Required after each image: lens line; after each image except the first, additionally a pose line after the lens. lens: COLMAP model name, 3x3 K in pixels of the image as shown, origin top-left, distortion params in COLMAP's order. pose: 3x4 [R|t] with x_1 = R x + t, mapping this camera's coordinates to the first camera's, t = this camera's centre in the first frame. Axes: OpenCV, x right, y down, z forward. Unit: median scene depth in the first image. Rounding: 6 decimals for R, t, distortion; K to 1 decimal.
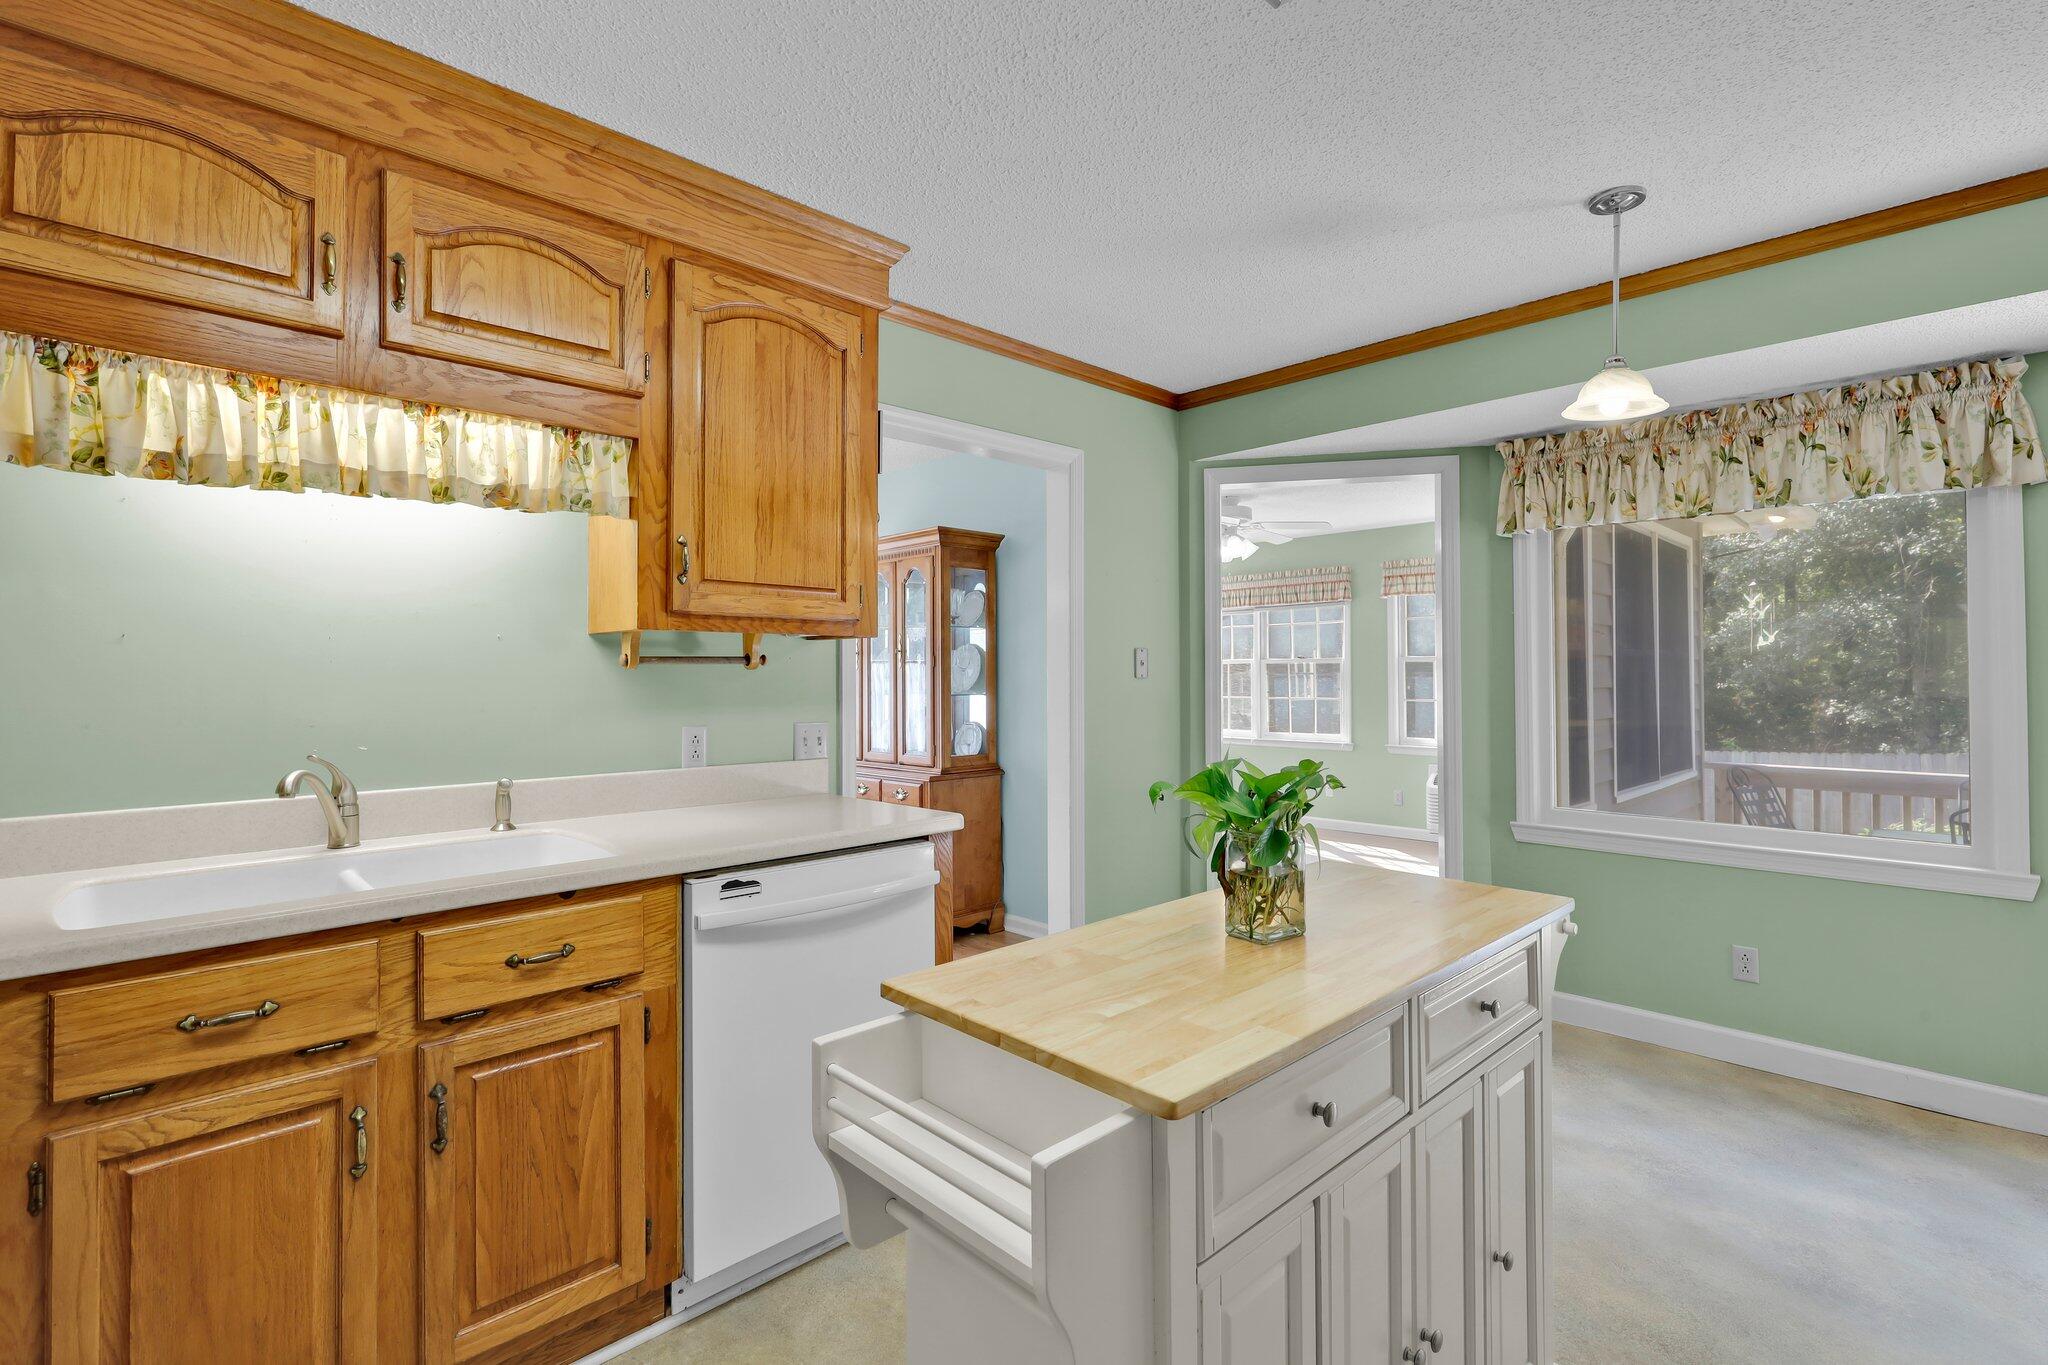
lens RADIAL K [[939.4, 0, 1026.6], [0, 939.4, 675.0], [0, 0, 1]] dist [-0.001283, 0.000766]
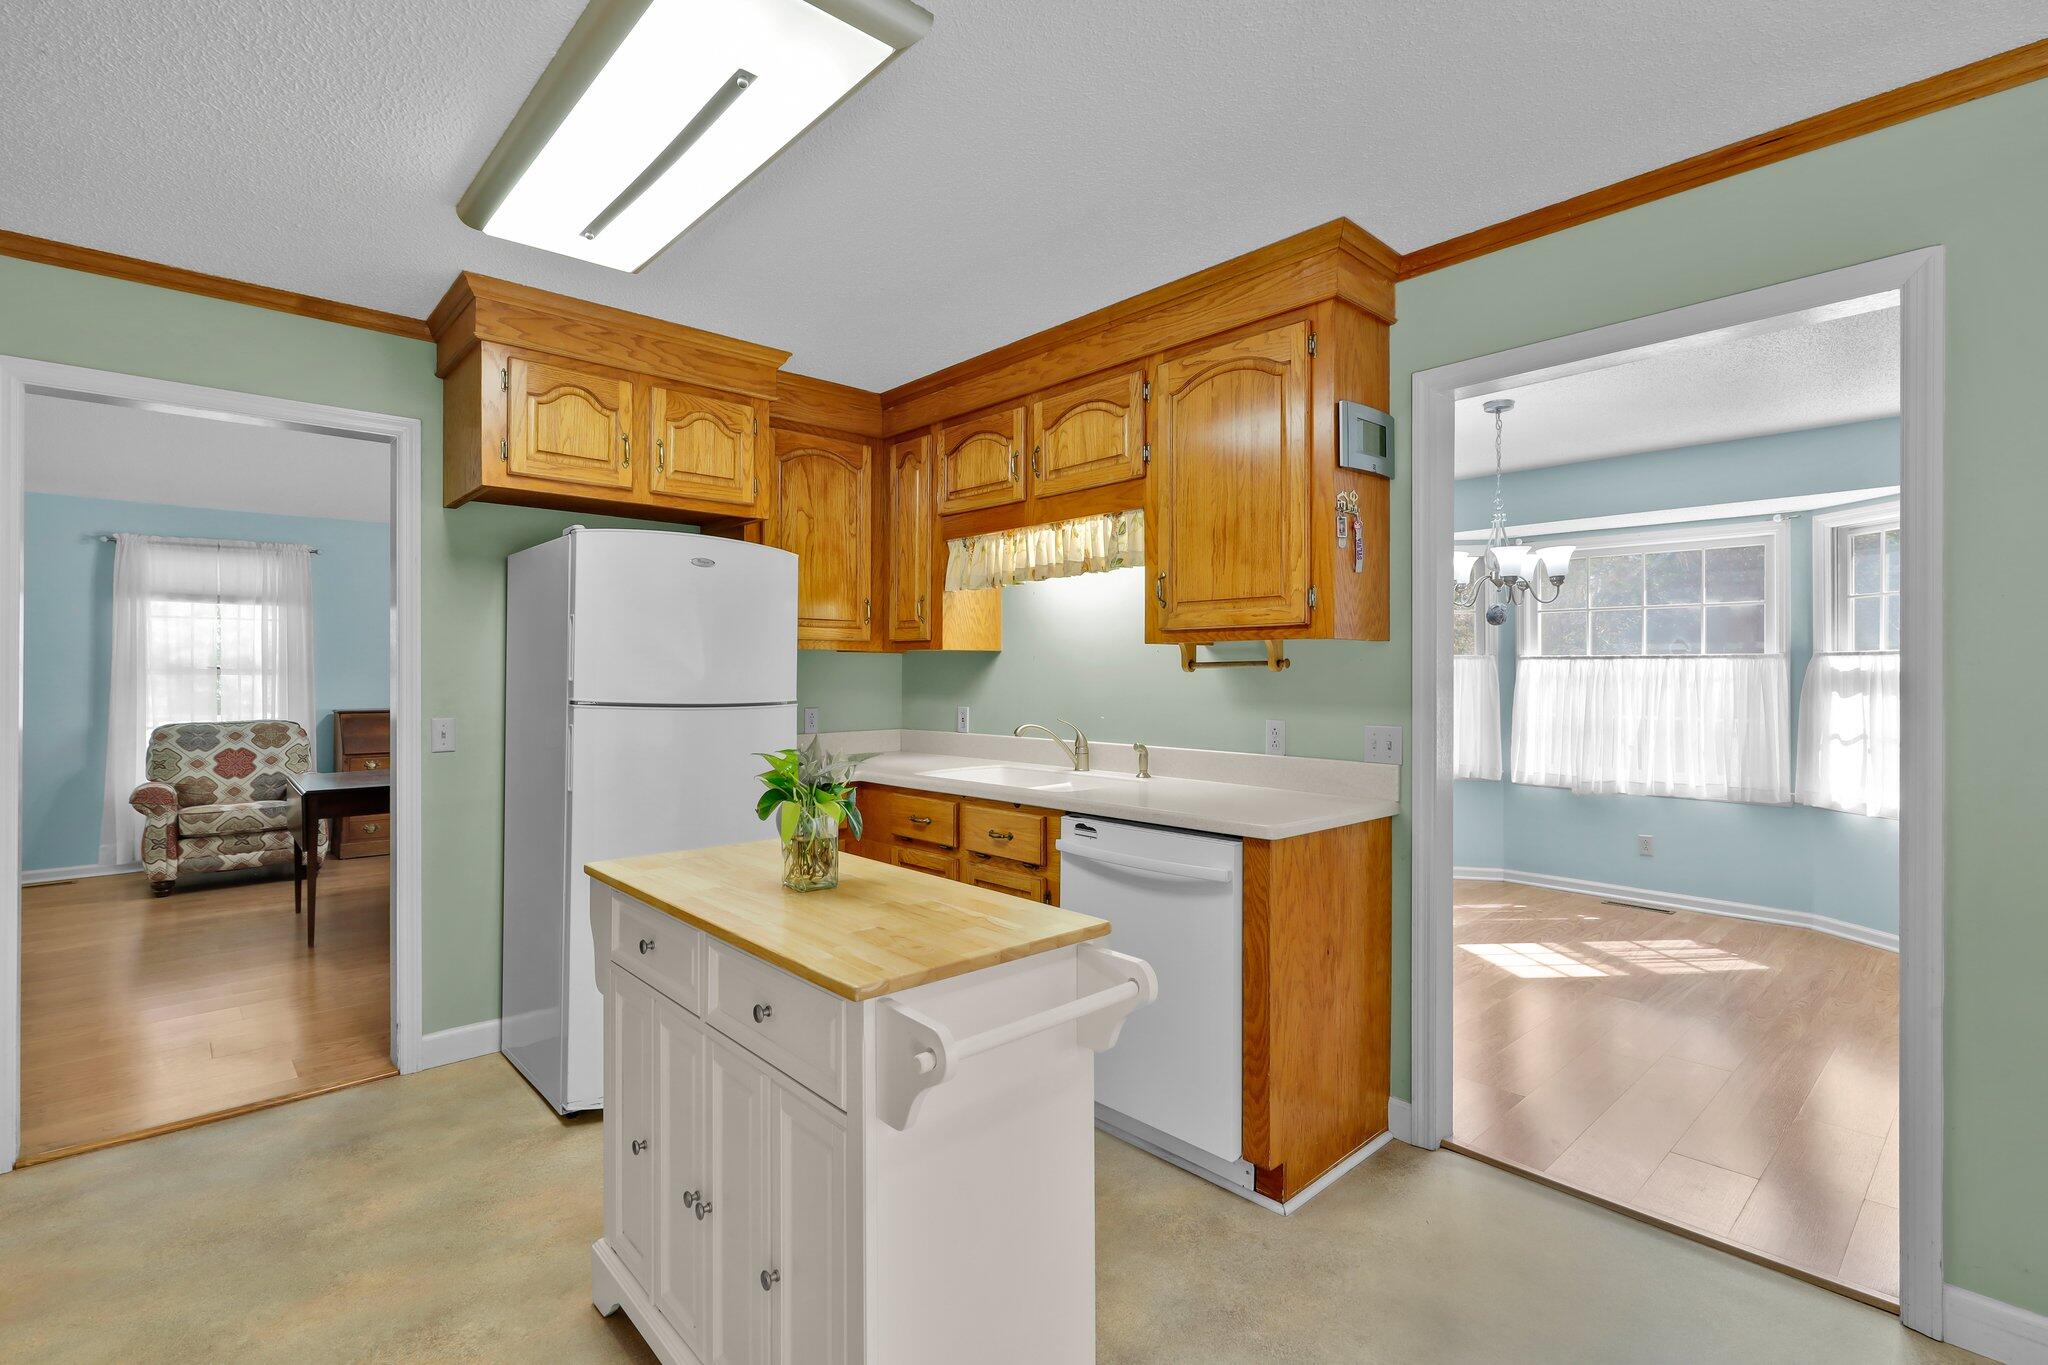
lens RADIAL K [[939.4, 0, 1026.4], [0, 939.4, 673.1], [0, 0, 1]] dist [-0.001283, 0.000766]
pose [[-0.017512, 0.007472, -0.999819, 1.080133], [0.002962, 0.999968, 0.007421, -0.016879], [0.999842, -0.002832, -0.017534, 0.930586]]
